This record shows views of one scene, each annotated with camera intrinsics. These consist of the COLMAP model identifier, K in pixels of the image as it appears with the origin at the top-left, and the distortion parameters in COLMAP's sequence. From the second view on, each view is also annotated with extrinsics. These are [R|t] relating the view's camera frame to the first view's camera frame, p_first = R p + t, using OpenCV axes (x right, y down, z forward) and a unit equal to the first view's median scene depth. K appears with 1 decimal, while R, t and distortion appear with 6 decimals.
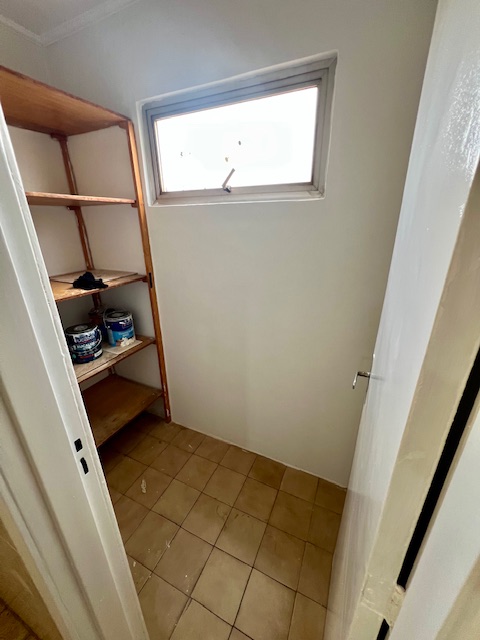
lens RADIAL K [[256.8, 0, 241.6], [0, 256.8, 317.3], [0, 0, 1]] dist [-0.002587, 0.000159]
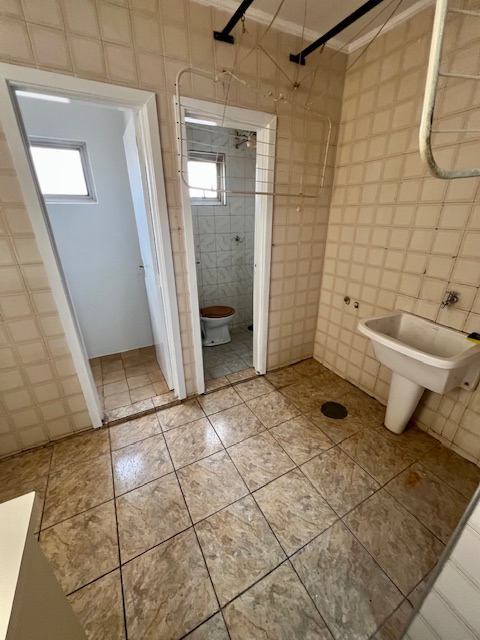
lens RADIAL K [[256.8, 0, 241.6], [0, 256.8, 317.3], [0, 0, 1]] dist [-0.002587, 0.000159]
pose [[0.603714, -0.294783, 0.740697, -0.791602], [0.273260, 0.949354, 0.155099, 0.420522], [-0.748904, 0.108767, 0.653691, -1.151889]]
